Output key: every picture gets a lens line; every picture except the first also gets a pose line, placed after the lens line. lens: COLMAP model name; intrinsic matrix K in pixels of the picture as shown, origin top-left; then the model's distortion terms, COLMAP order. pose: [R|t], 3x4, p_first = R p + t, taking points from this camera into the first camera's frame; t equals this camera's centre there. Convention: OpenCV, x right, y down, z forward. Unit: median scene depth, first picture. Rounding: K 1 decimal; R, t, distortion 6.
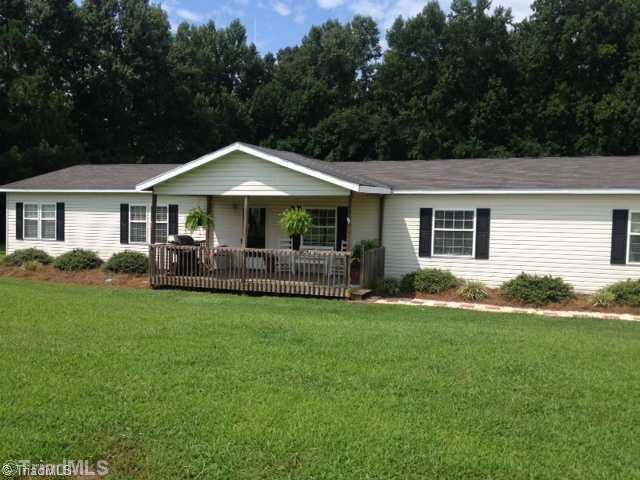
lens RADIAL K [[586.5, 0, 320.0], [0, 586.5, 240.0], [0, 0, 1]] dist [0.121091, -0.211624]
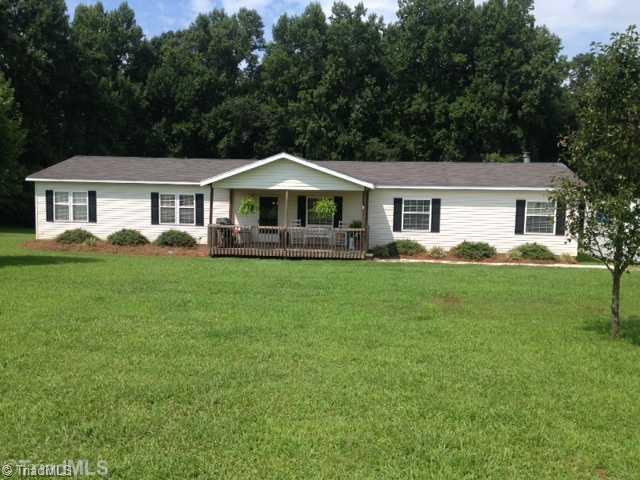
lens RADIAL K [[586.5, 0, 320.0], [0, 586.5, 240.0], [0, 0, 1]] dist [0.121091, -0.211624]
pose [[0.967789, -0.015329, 0.251297, -0.283053], [0.006575, 0.999343, 0.035637, -0.002736], [-0.251678, -0.032836, 0.967254, -0.274872]]
